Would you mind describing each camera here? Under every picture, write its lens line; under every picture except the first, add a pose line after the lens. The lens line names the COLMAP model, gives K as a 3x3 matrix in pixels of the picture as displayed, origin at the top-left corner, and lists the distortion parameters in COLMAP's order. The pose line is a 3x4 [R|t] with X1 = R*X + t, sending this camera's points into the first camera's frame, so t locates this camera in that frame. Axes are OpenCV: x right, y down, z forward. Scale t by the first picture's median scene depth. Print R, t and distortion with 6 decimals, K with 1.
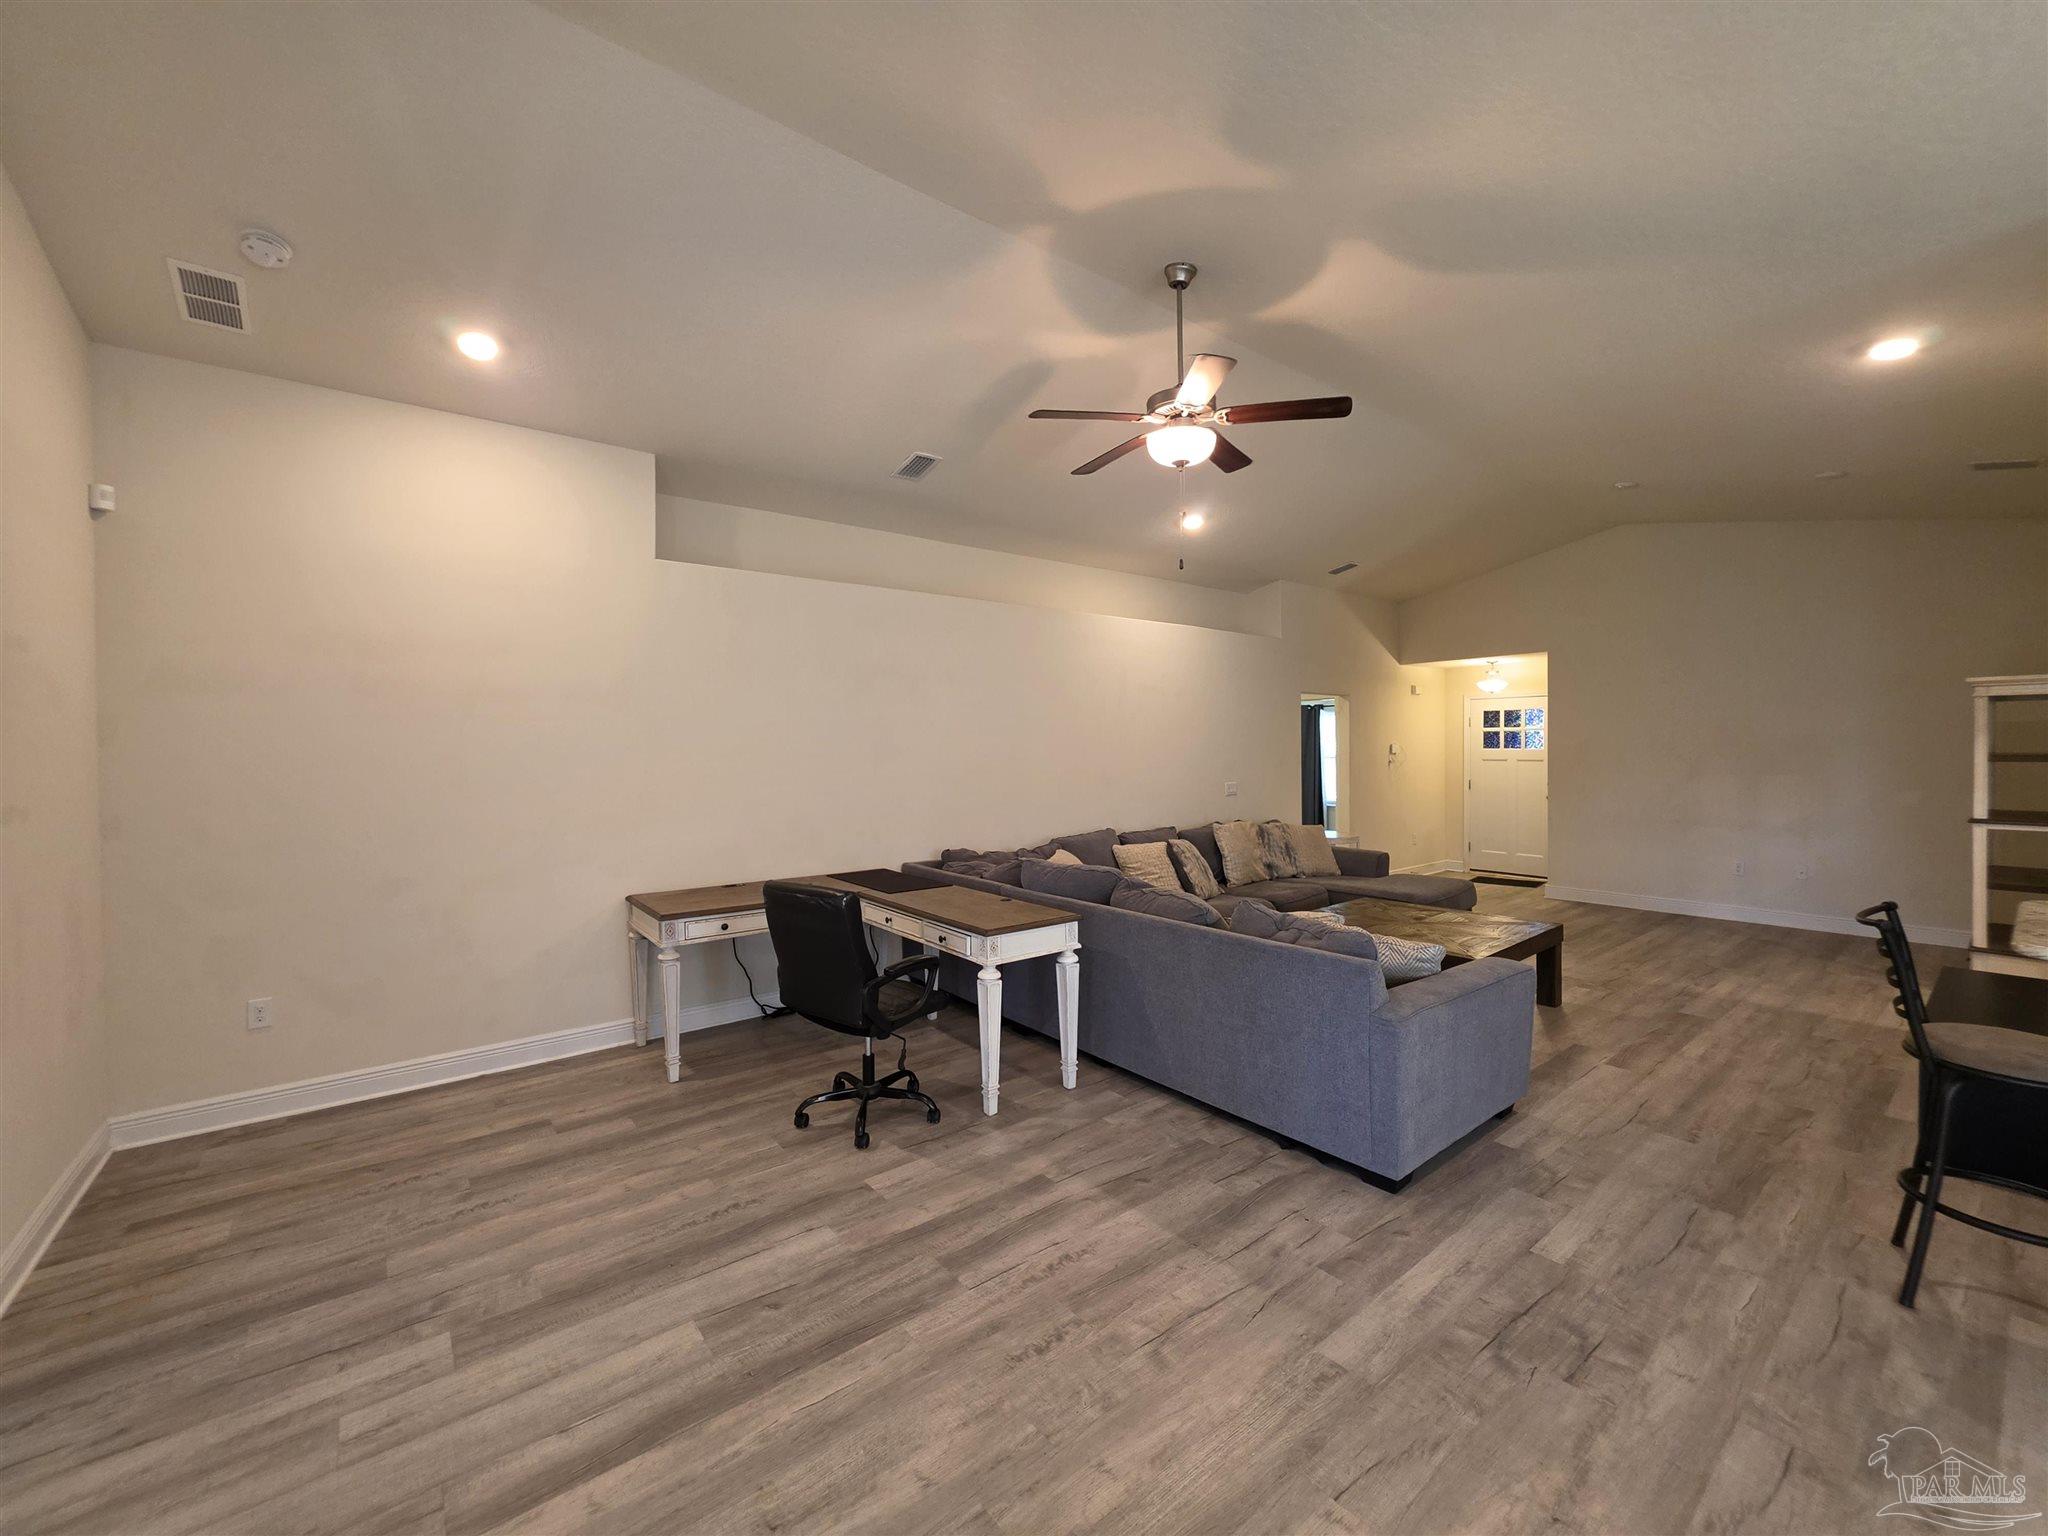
lens RADIAL K [[821.6, 0, 1023.2], [0, 821.6, 757.5], [0, 0, 1]] dist [-0.001150, -0.000111]
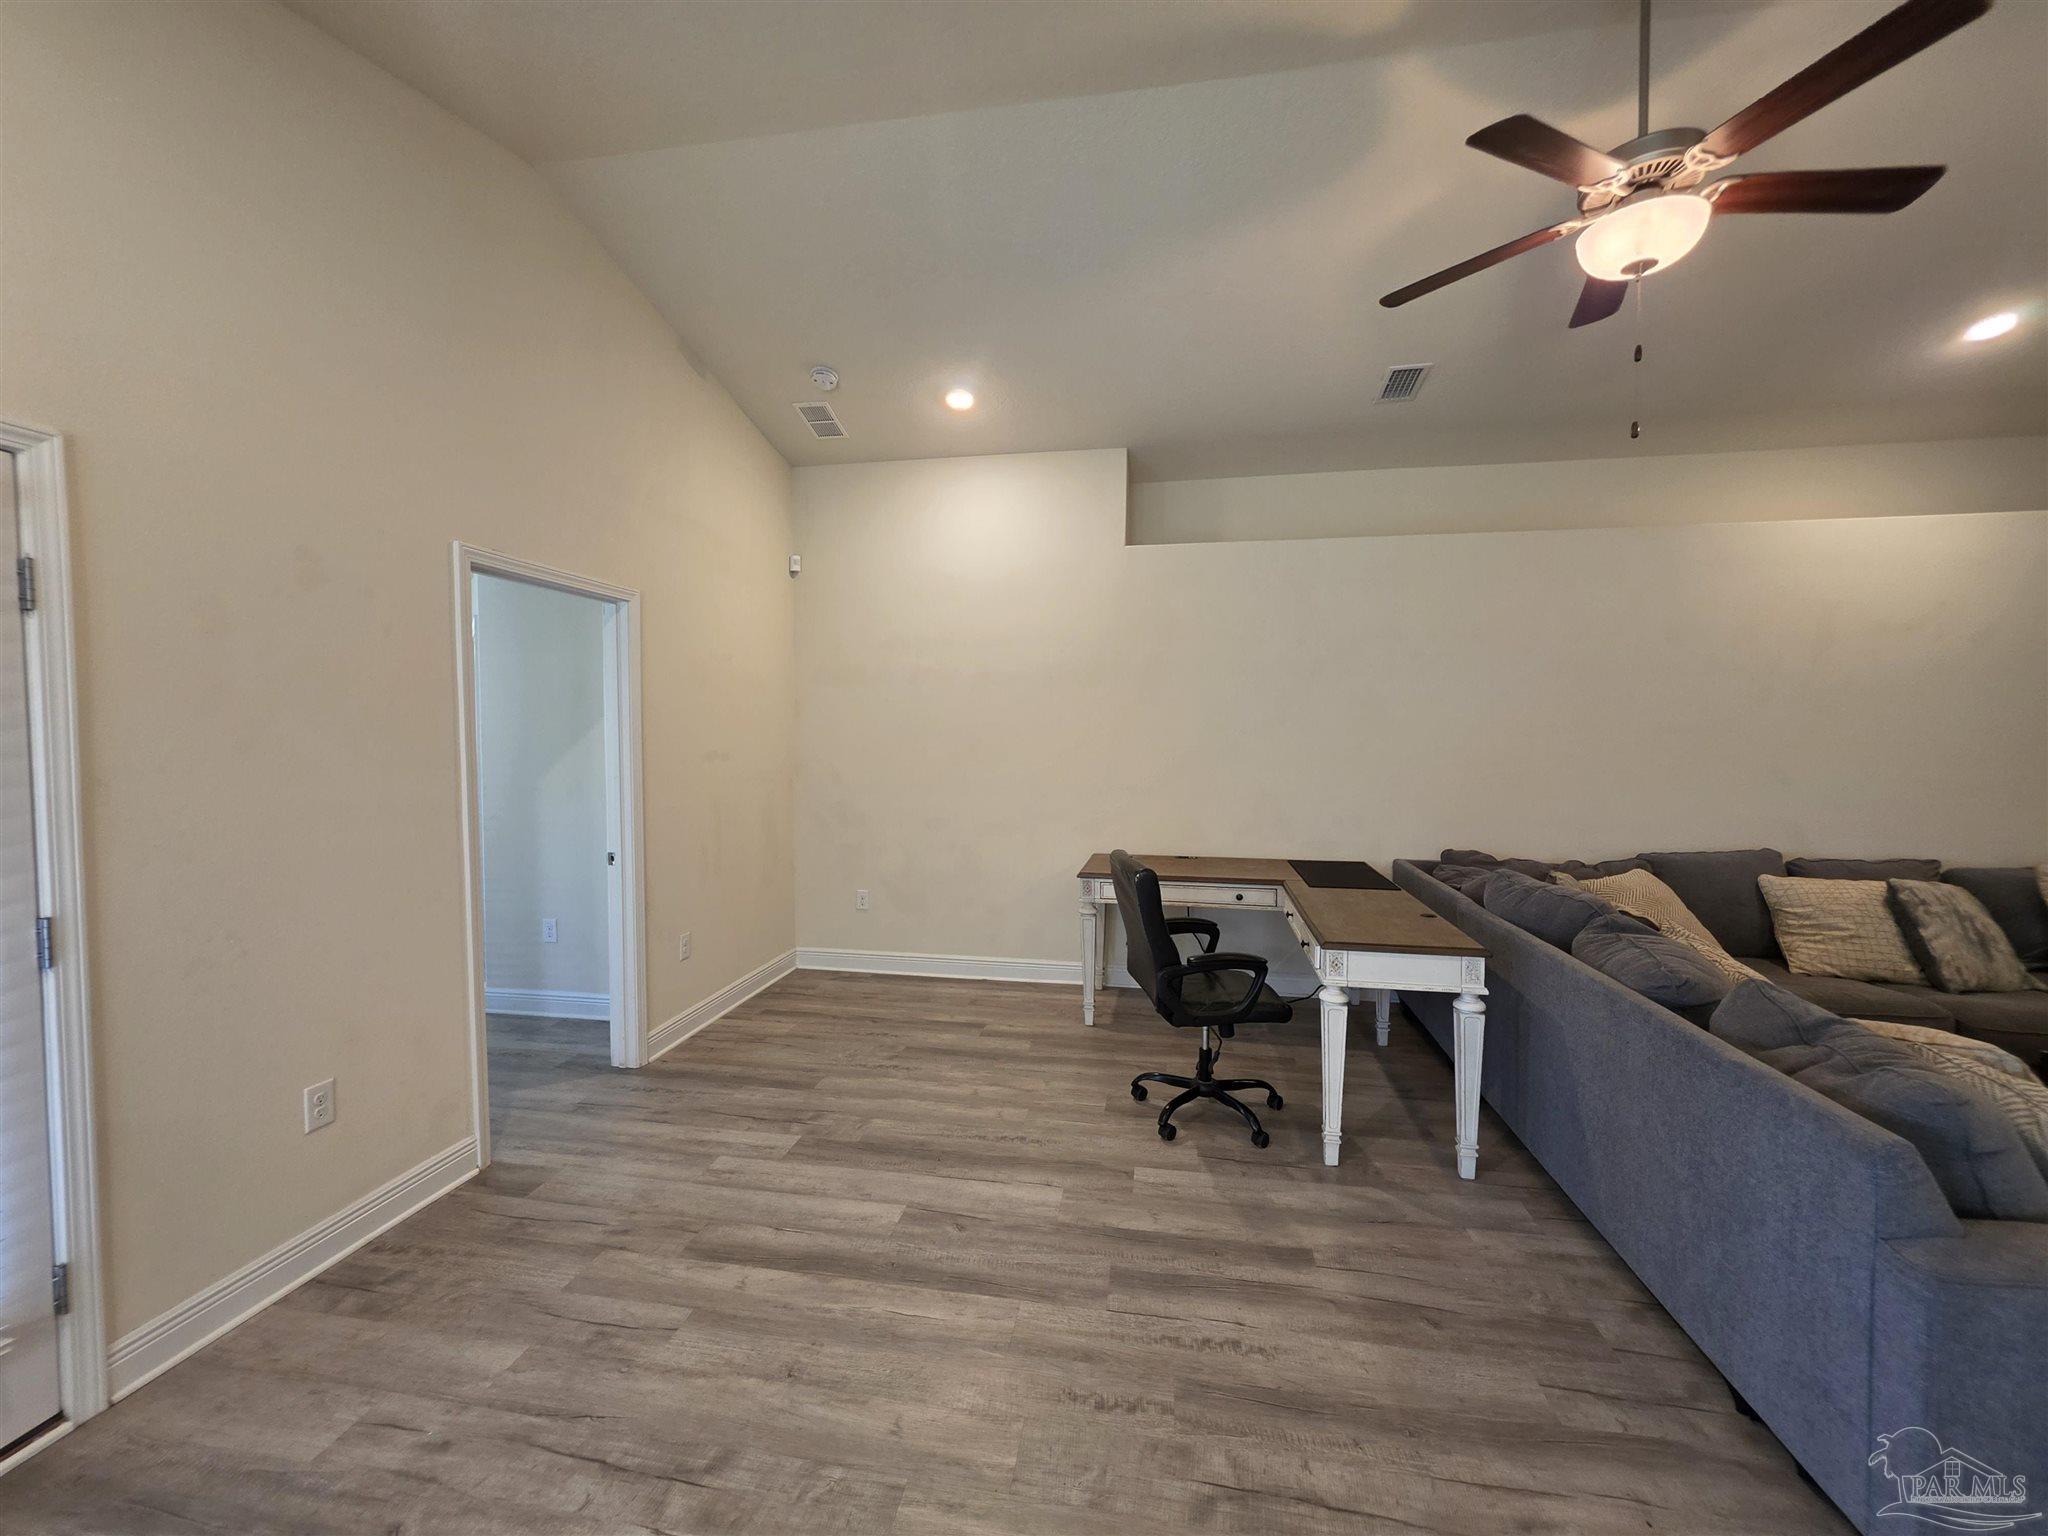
lens RADIAL K [[828.6, 0, 1014.9], [0, 828.6, 760.3], [0, 0, 1]] dist [-0.002958, 0.000152]
pose [[0.666033, 0.036199, -0.745044, 0.428556], [-0.016457, 0.999292, 0.033840, 0.007313], [0.745741, -0.010277, 0.666157, 0.258407]]
